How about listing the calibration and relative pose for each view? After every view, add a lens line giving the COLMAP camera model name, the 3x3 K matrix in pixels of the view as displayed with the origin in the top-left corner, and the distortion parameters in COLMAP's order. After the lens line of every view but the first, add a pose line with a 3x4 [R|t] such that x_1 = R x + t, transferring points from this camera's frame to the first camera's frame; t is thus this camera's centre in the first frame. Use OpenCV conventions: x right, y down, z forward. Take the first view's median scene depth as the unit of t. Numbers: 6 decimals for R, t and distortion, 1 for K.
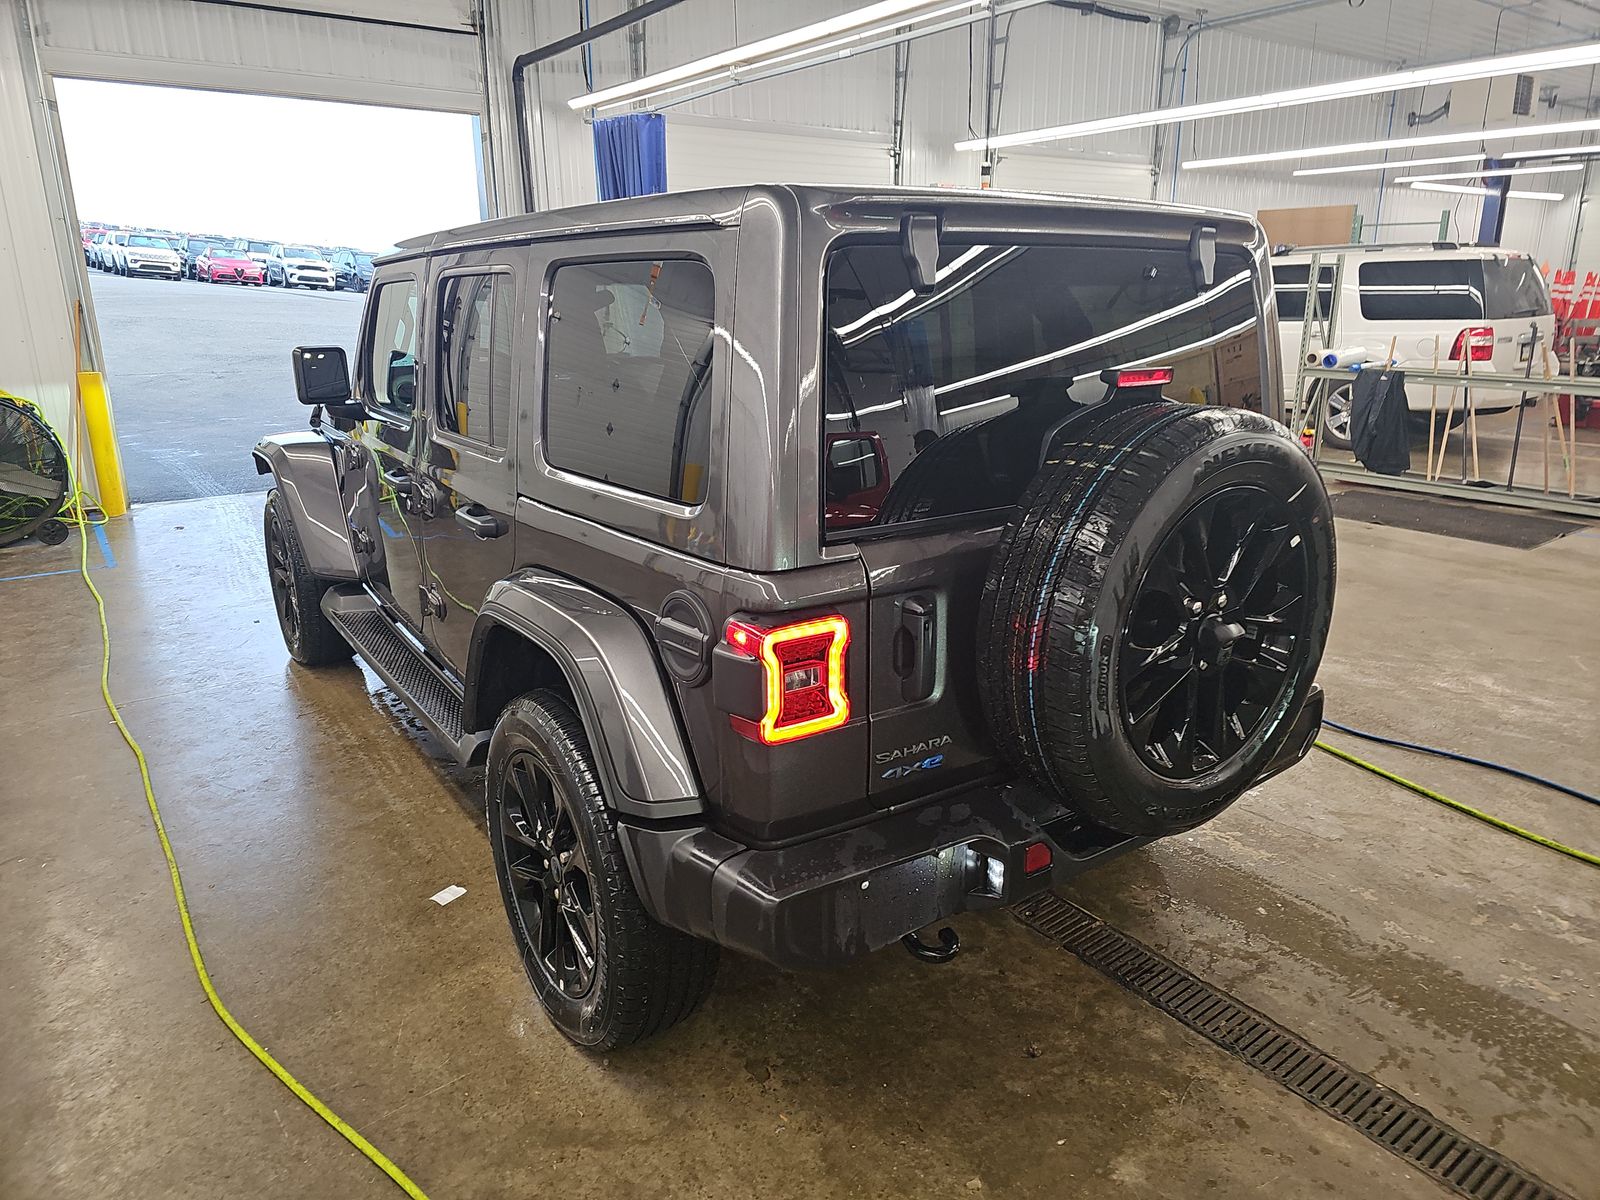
lens RADIAL K [[1058.4, 0, 804.5], [0, 1058.4, 600.0], [0, 0, 1]] dist [0.022831, -0.017480]
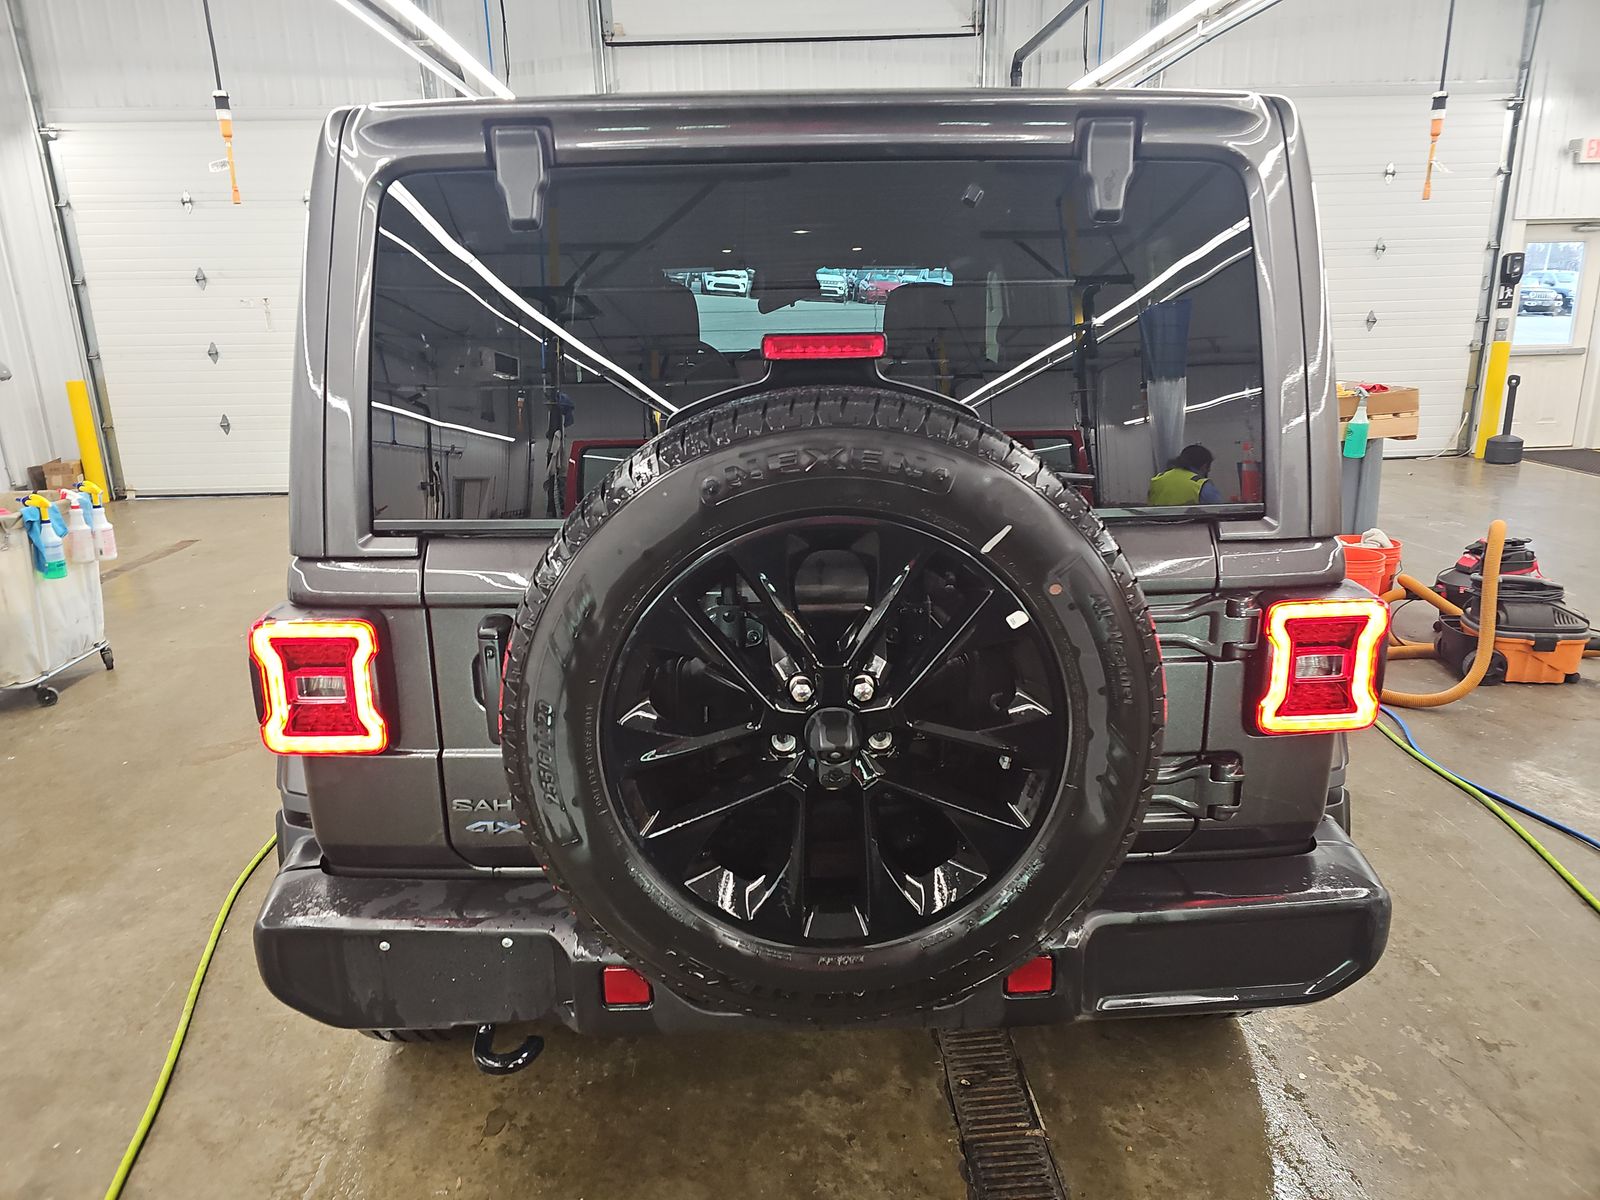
lens RADIAL K [[1058.4, 0, 800.3], [0, 1058.4, 627.6], [0, 0, 1]] dist [0.022831, -0.017480]
pose [[0.825603, 0.144770, -0.545363, 0.212511], [-0.139971, 0.988862, 0.050602, -0.019678], [0.546615, 0.034558, 0.836671, 0.130584]]
